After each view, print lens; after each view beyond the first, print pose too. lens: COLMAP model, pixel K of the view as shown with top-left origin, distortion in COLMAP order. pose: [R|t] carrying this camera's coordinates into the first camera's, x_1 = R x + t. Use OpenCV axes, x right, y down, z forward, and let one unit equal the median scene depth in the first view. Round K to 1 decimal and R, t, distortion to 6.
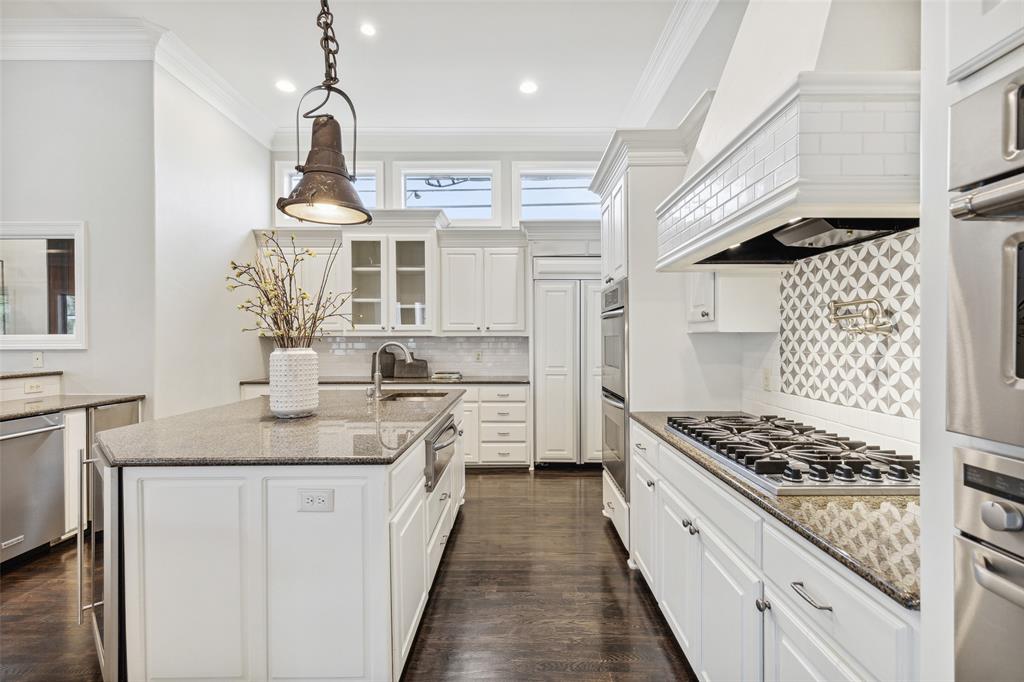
lens RADIAL K [[466.6, 0, 515.2], [0, 466.6, 342.4], [0, 0, 1]] dist [0.015367, -0.001475]
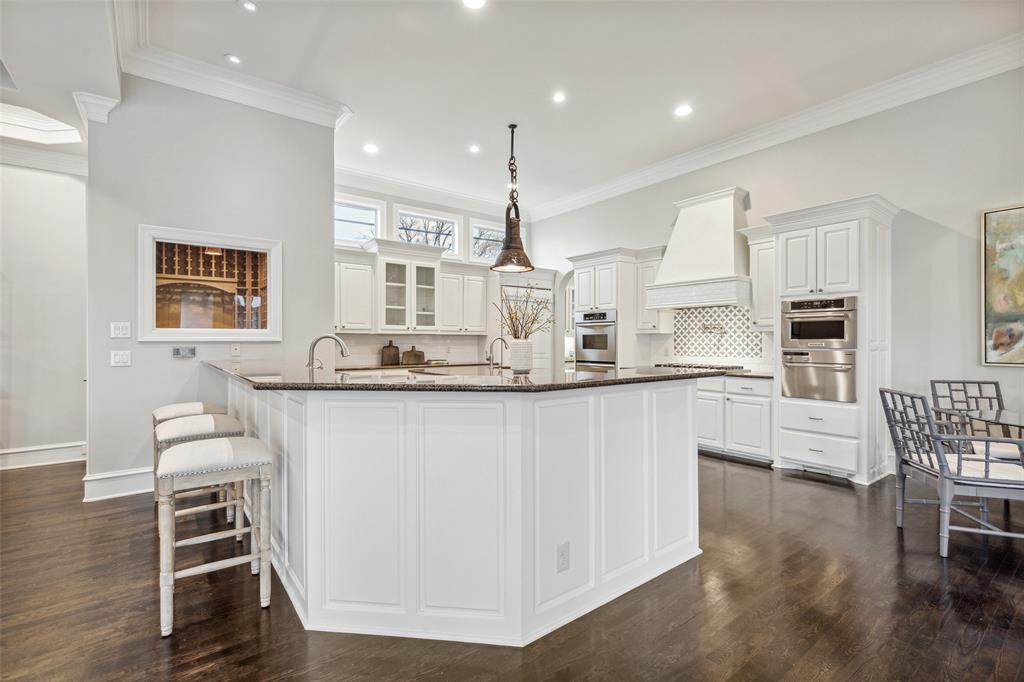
lens RADIAL K [[466.6, 0, 508.2], [0, 466.6, 340.7], [0, 0, 1]] dist [0.015367, -0.001475]
pose [[0.793324, 0.002774, 0.608794, -1.582872], [0.002536, 0.999966, -0.007861, 0.033104], [-0.608795, 0.007781, 0.793290, -0.490527]]
